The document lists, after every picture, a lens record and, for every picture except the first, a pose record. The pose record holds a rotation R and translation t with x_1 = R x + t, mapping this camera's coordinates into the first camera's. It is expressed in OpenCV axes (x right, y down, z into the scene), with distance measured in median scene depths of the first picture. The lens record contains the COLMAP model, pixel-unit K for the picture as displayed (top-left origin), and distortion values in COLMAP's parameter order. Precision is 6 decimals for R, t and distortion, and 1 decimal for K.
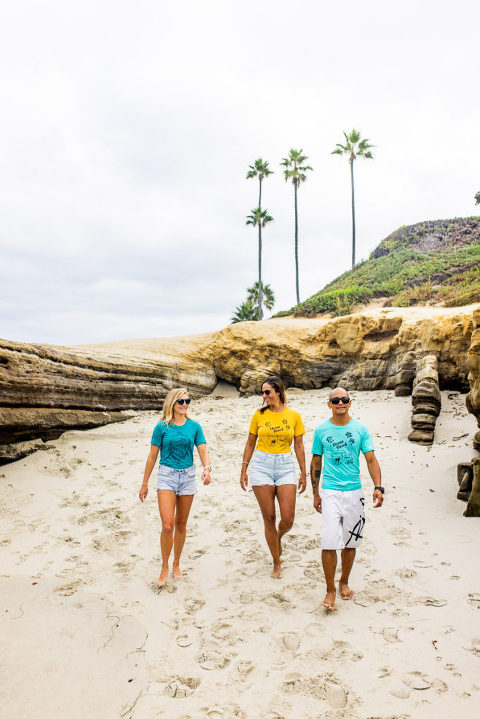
lens RADIAL K [[676.2, 0, 241.7], [0, 676.2, 362.9], [0, 0, 1]] dist [-0.002189, 0.000000]
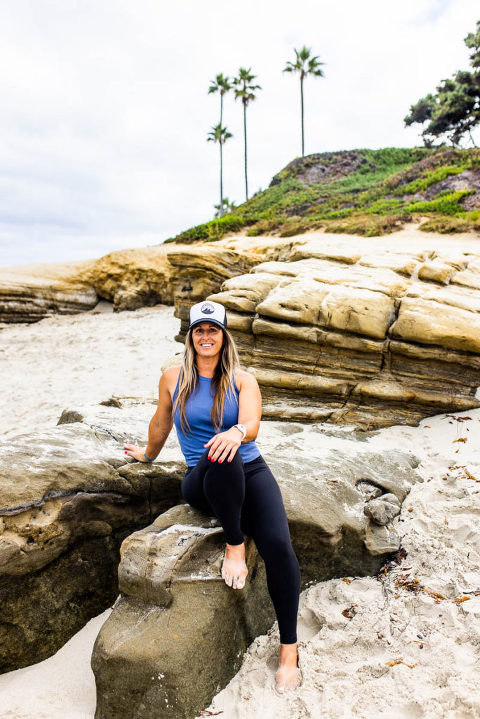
lens RADIAL K [[676.2, 0, 237.7], [0, 676.2, 355.7], [0, 0, 1]] dist [-0.002189, 0.000000]
pose [[0.999914, -0.006199, 0.011545, 0.171559], [0.004830, 0.993346, 0.115069, -0.009376], [-0.012181, -0.115003, 0.993290, -0.185737]]
